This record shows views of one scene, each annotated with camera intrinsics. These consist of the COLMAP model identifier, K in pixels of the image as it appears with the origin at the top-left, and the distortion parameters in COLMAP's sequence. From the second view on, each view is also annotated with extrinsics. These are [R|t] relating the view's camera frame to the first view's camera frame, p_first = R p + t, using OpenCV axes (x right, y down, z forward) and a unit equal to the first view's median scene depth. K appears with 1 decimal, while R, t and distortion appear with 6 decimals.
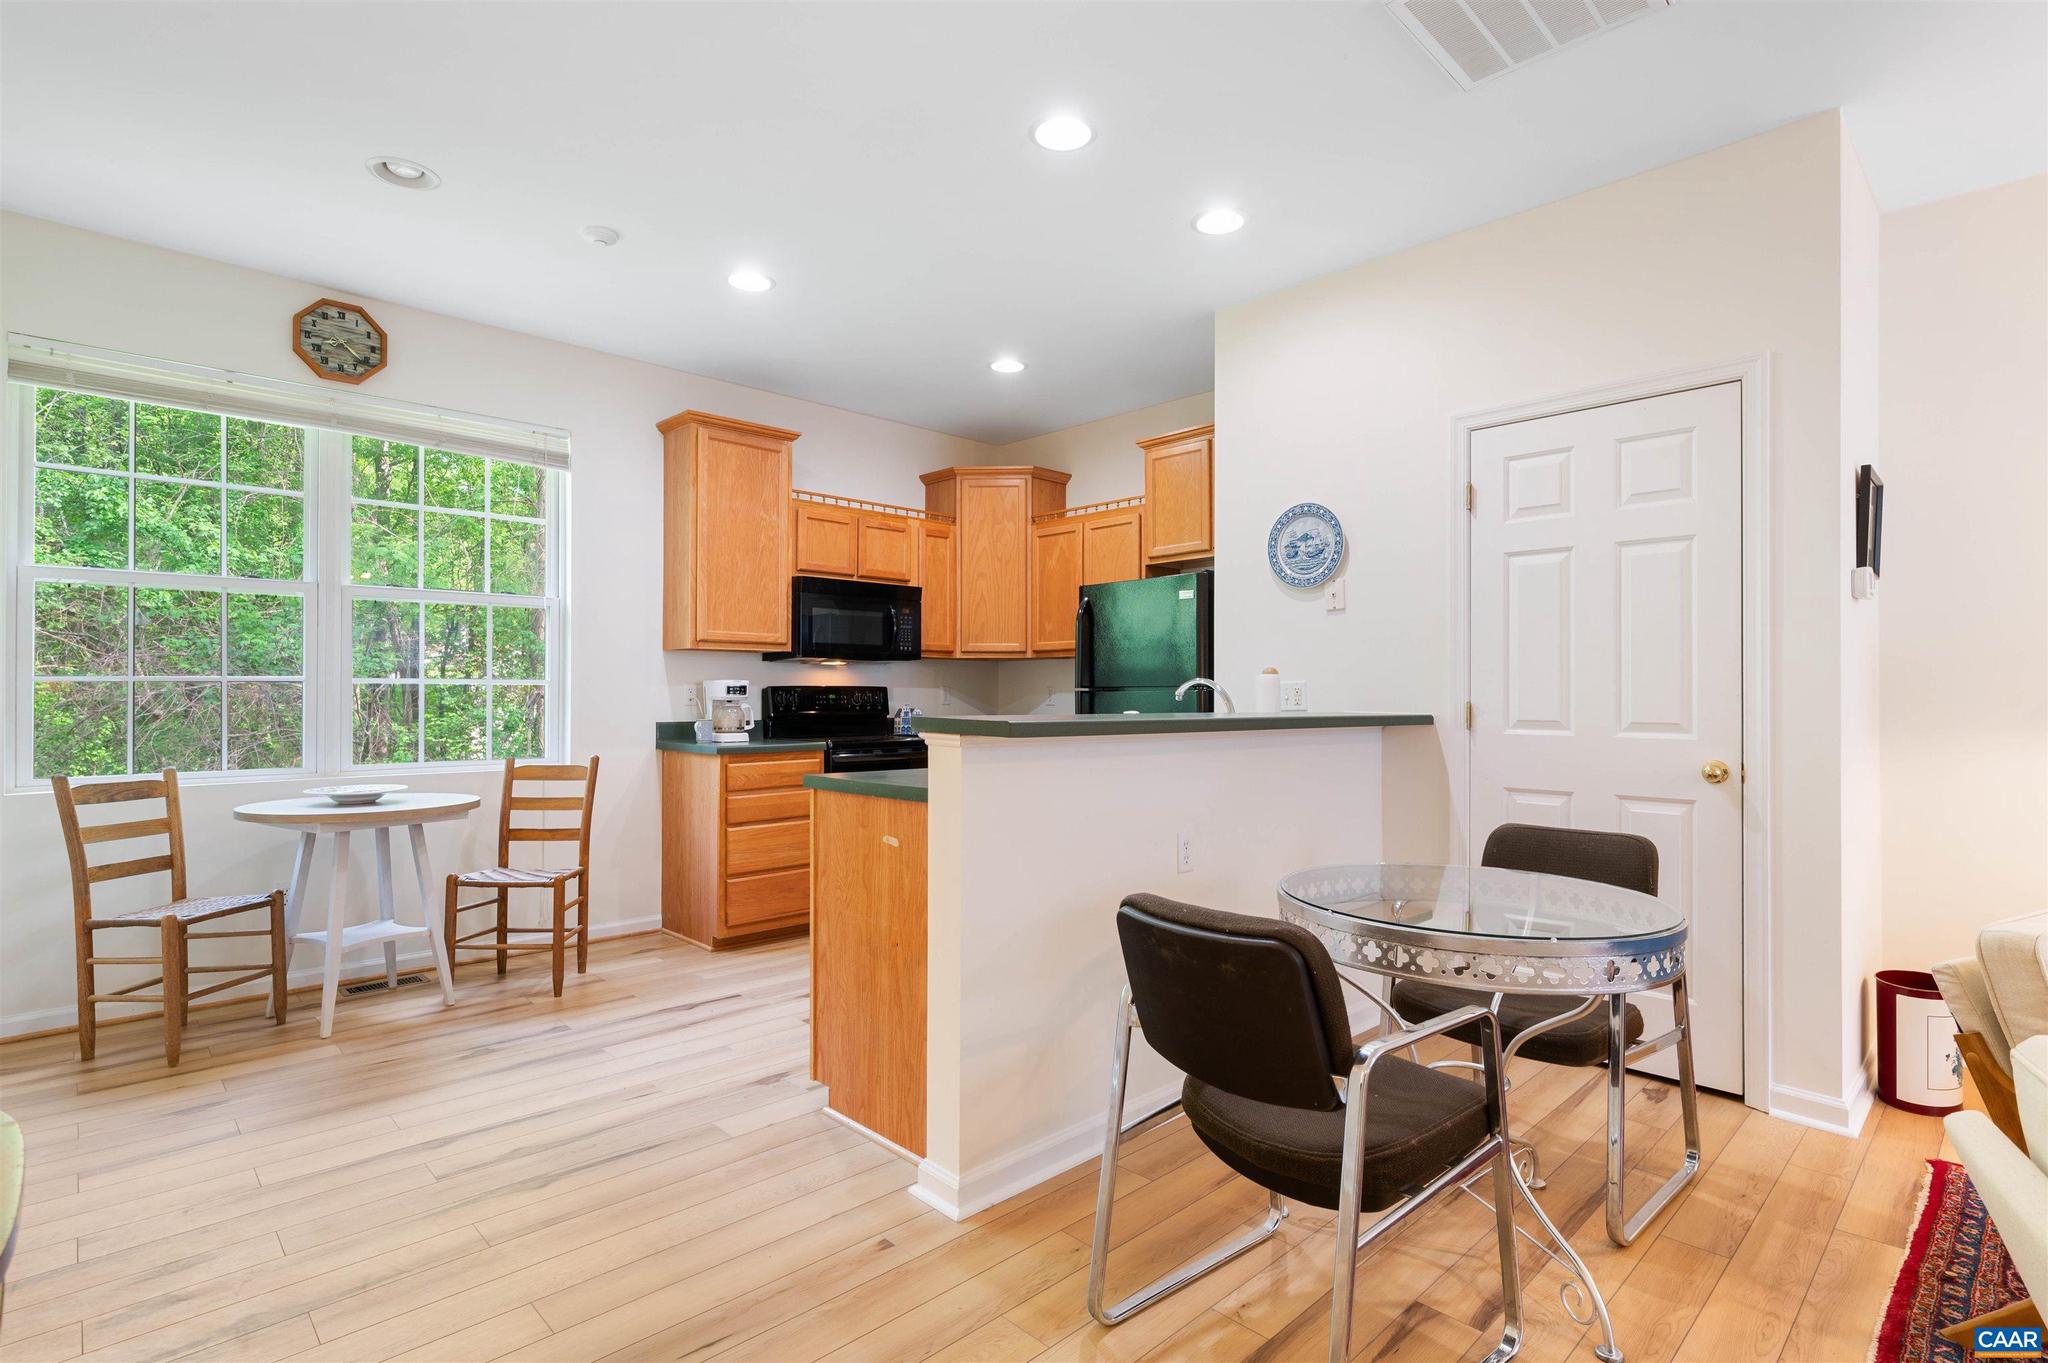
lens RADIAL K [[1002.1, 0, 1012.1], [0, 1002.1, 688.6], [0, 0, 1]] dist [0.001489, 0.000208]
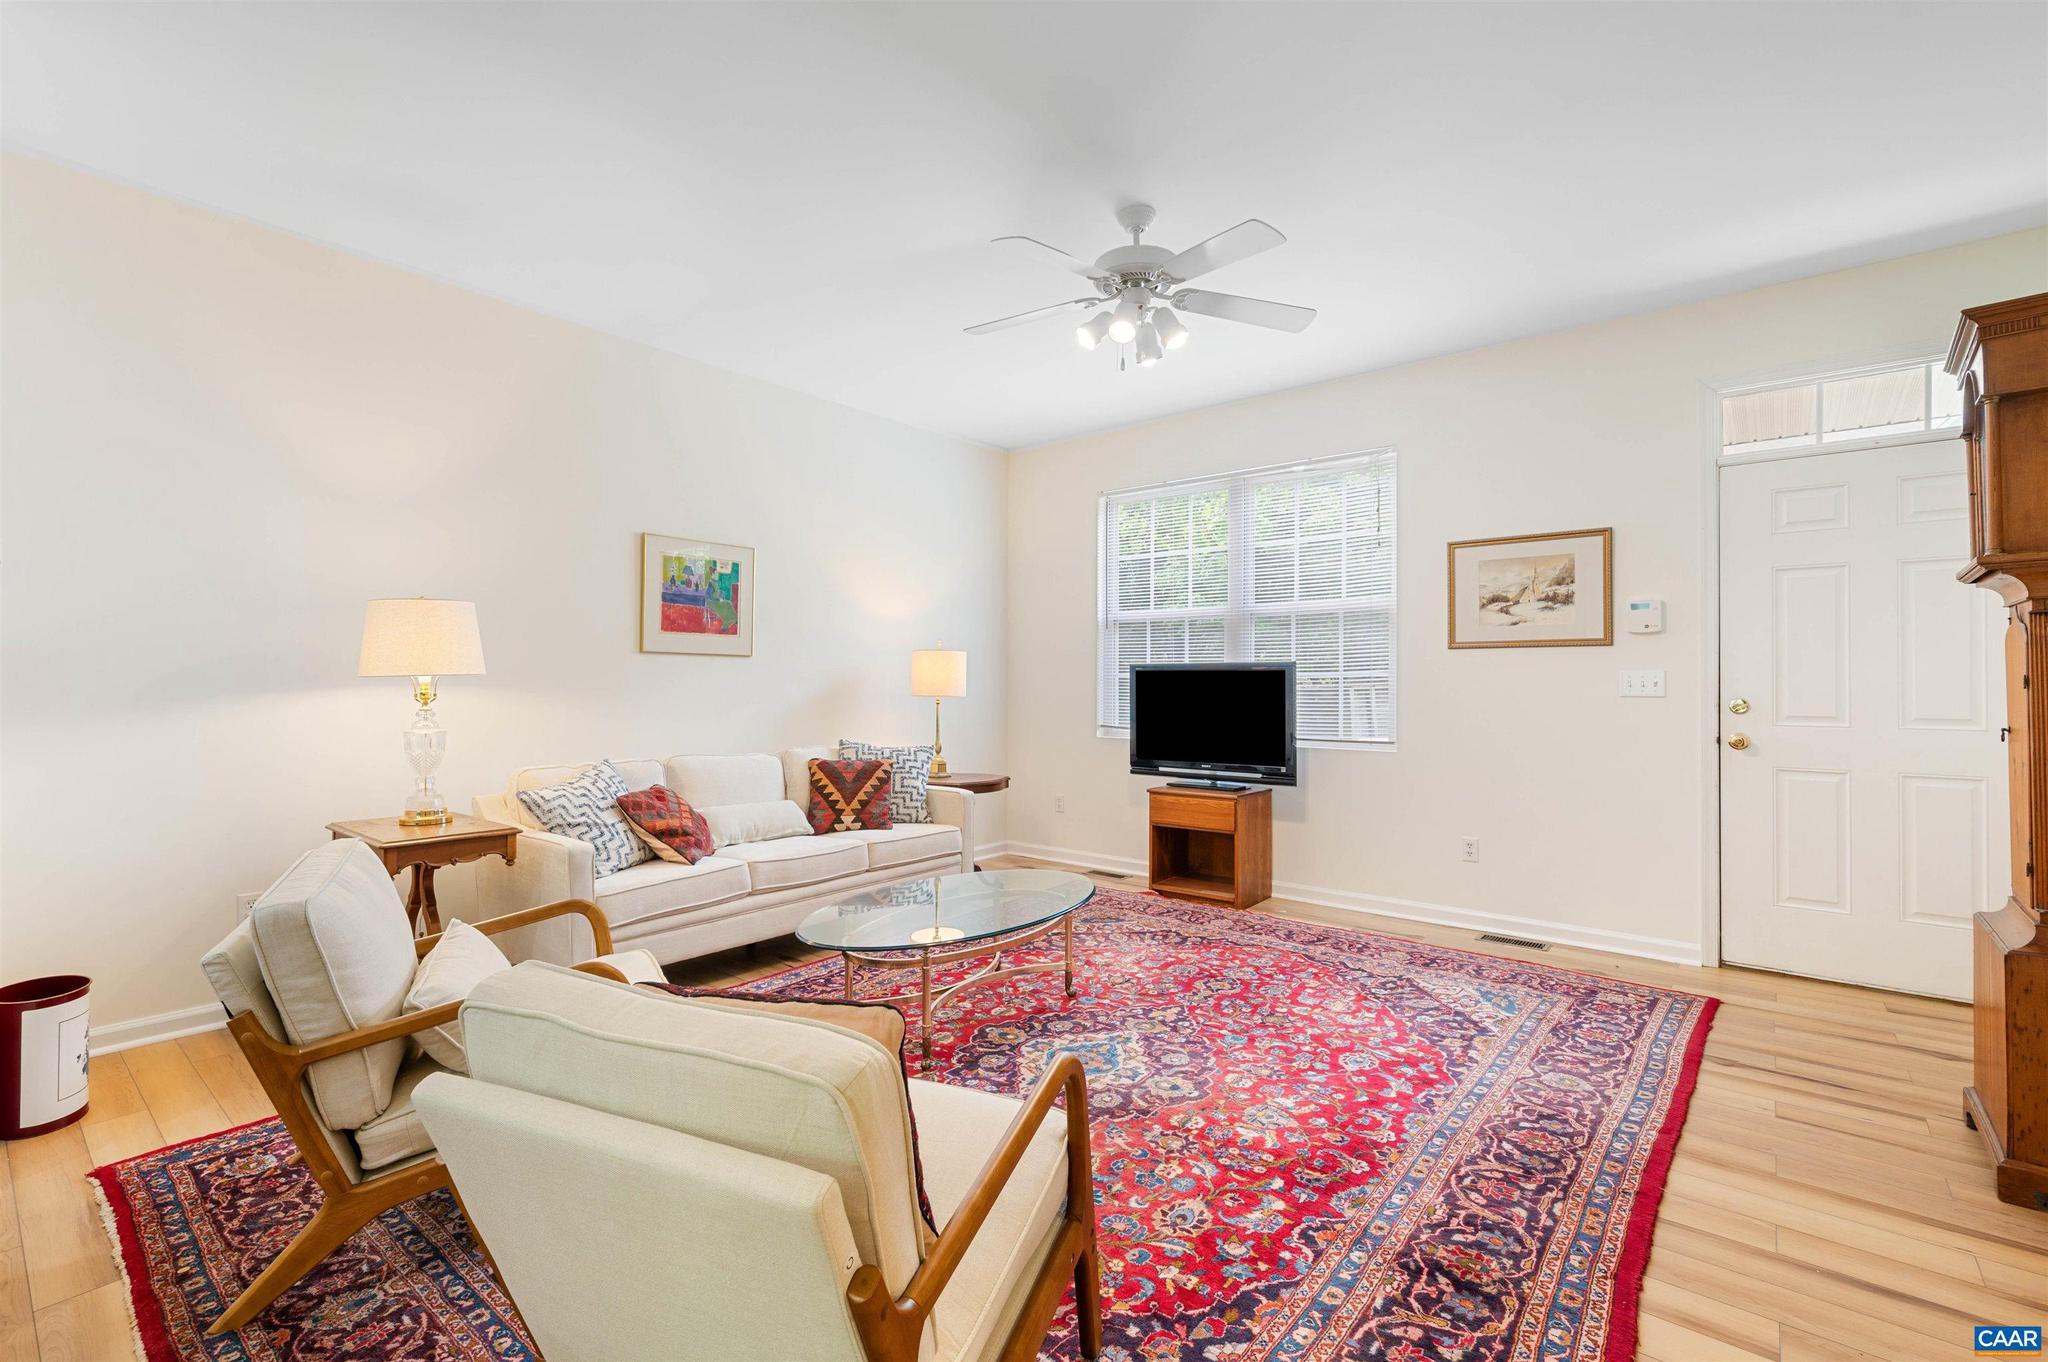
lens RADIAL K [[898.7, 0, 1034.9], [0, 898.7, 682.3], [0, 0, 1]] dist [0.003291, -0.000845]
pose [[-0.127732, -0.003481, 0.991803, -0.017830], [-0.011461, 0.999932, 0.002033, -0.000425], [-0.991742, -0.011107, -0.127764, 0.134492]]
